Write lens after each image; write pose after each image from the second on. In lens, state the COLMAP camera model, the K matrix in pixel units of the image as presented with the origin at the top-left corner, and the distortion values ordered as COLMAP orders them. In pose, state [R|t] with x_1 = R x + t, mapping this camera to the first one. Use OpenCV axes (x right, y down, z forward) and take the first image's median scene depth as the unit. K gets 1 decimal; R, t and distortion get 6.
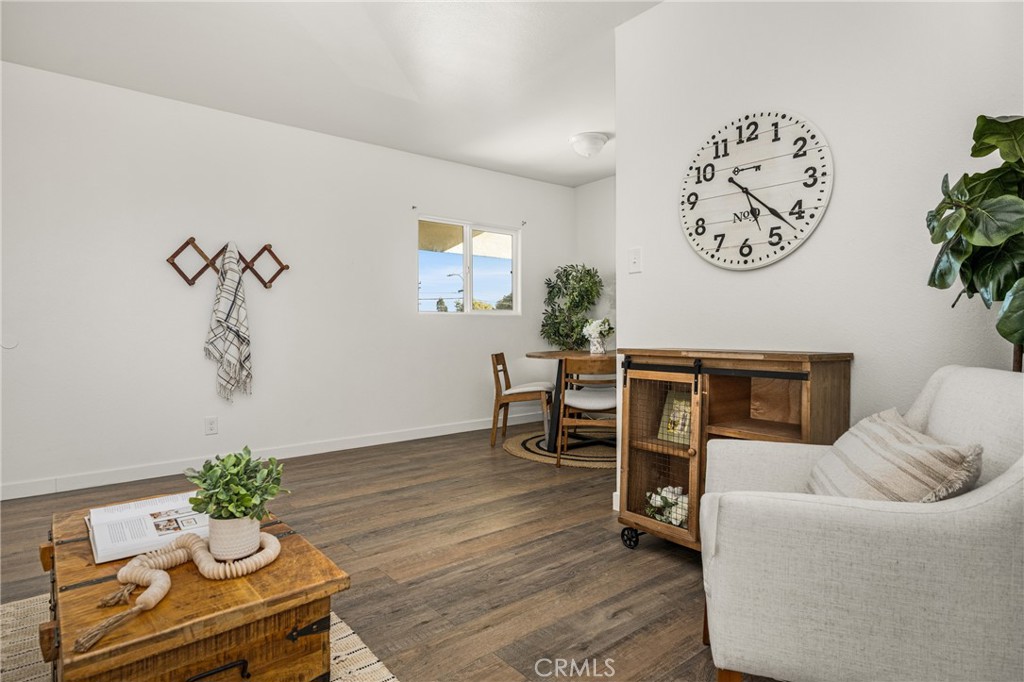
lens RADIAL K [[539.5, 0, 512.0], [0, 539.5, 341.0], [0, 0, 1]] dist [-0.000316, -0.000114]
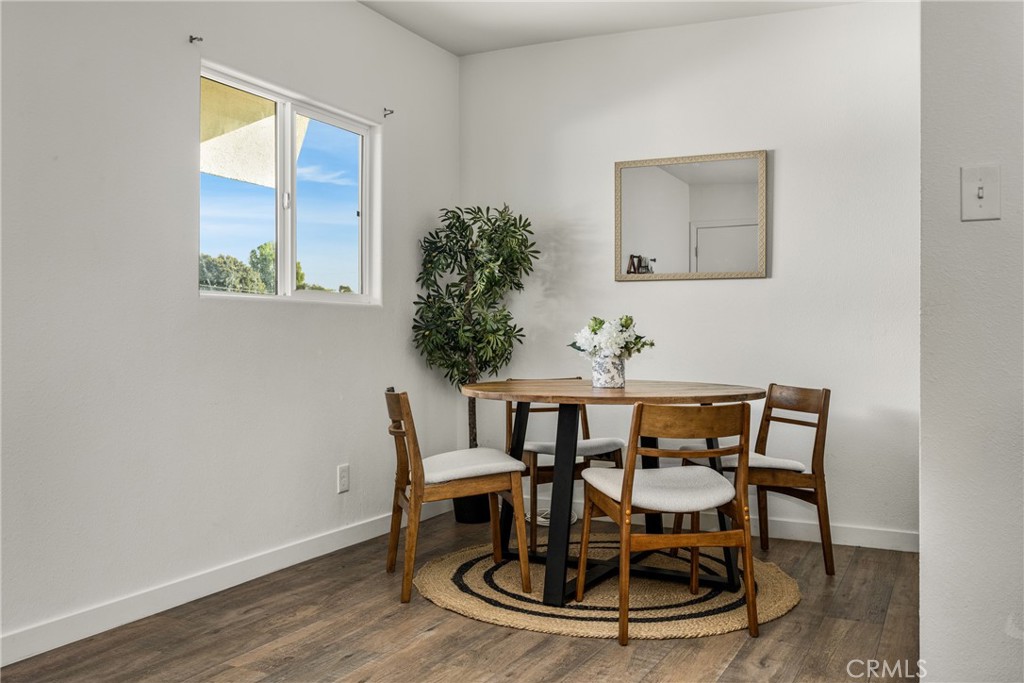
lens RADIAL K [[913.2, 0, 512.0], [0, 913.2, 341.5], [0, 0, 1]] dist [0.005799, -0.000572]
pose [[0.912989, 0.009647, 0.407870, -0.517136], [-0.005037, 0.999911, -0.012374, -0.016994], [-0.407953, 0.009243, 0.912956, 0.556994]]
